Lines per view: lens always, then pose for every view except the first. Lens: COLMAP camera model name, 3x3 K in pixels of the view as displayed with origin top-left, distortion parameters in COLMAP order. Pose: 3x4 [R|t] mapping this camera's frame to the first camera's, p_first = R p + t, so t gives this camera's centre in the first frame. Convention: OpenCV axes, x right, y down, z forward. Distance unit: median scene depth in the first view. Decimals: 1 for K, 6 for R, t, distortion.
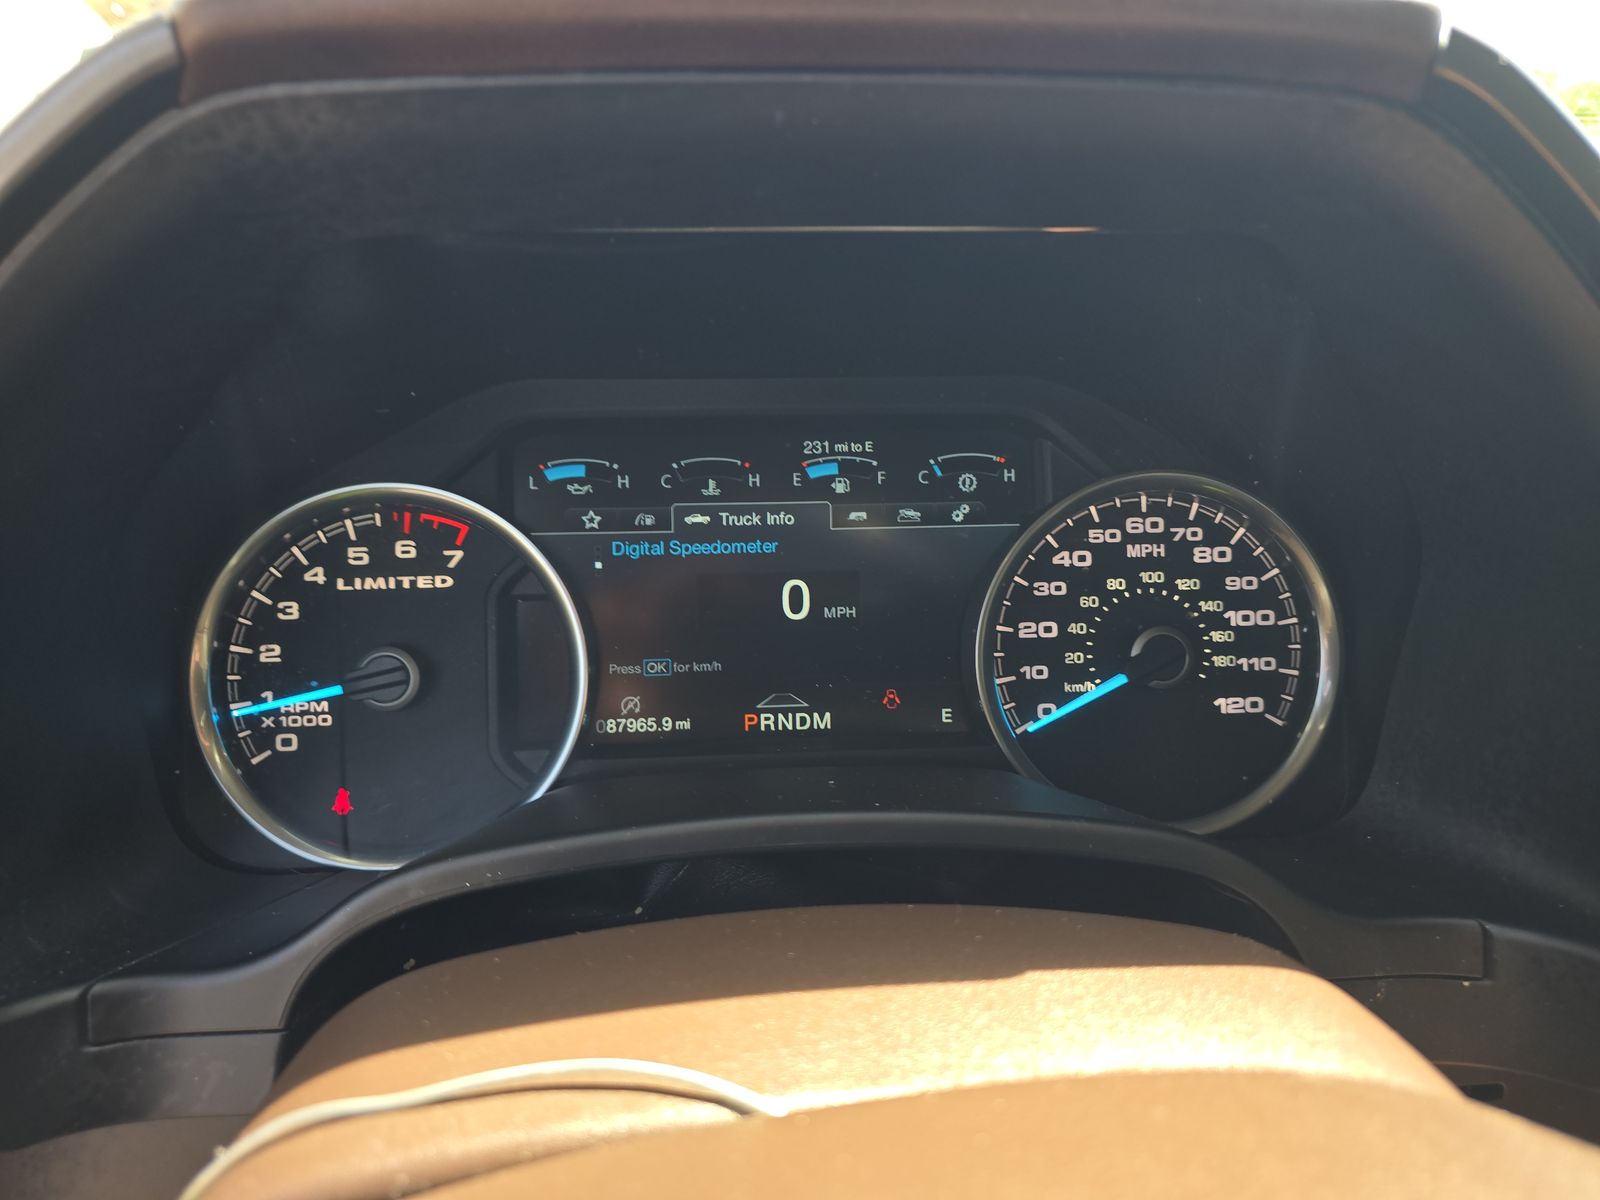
lens RADIAL K [[1078.8, 0, 770.9], [0, 1078.8, 594.9], [0, 0, 1]] dist [0.001423, -0.000438]
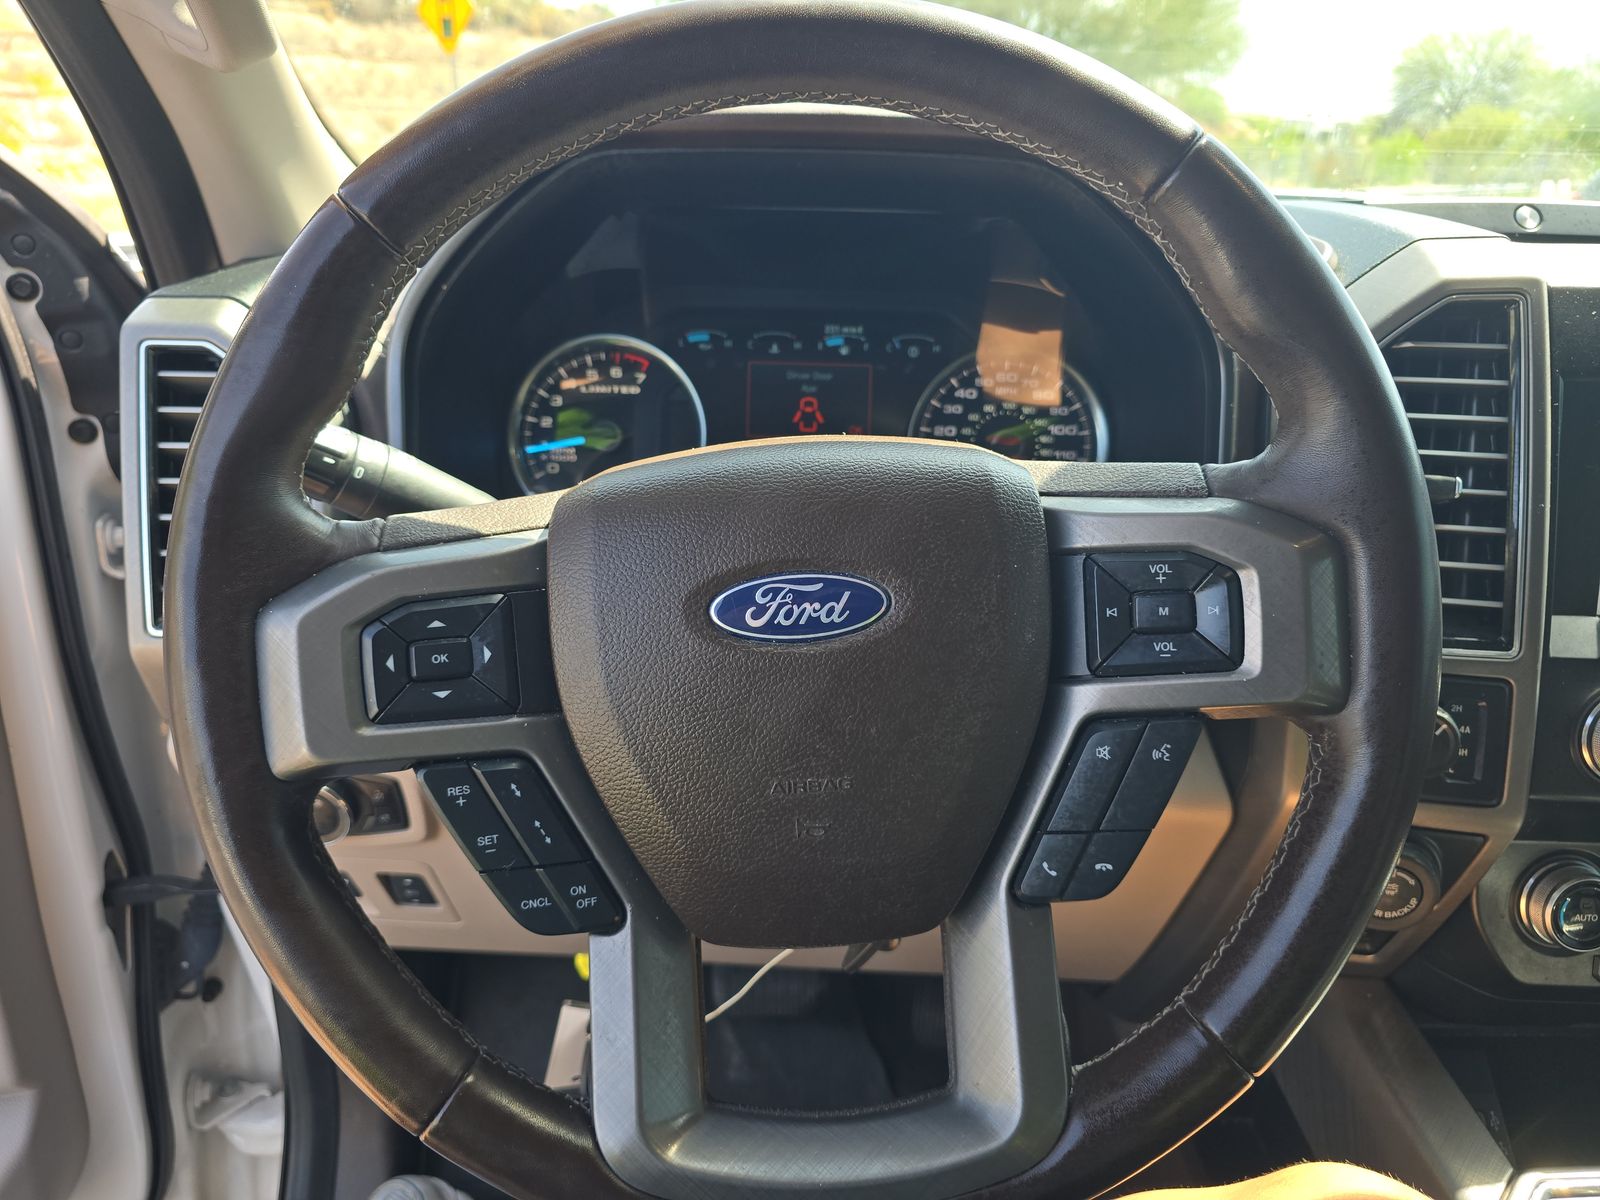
lens RADIAL K [[1196.1, 0, 783.9], [0, 1196.1, 661.2], [0, 0, 1]] dist [0.031671, -0.000377]
pose [[0.996354, 0.050958, -0.068430, 0.132358], [-0.048855, 0.998291, 0.032061, 0.379727], [0.069946, -0.028601, 0.997141, -1.107921]]
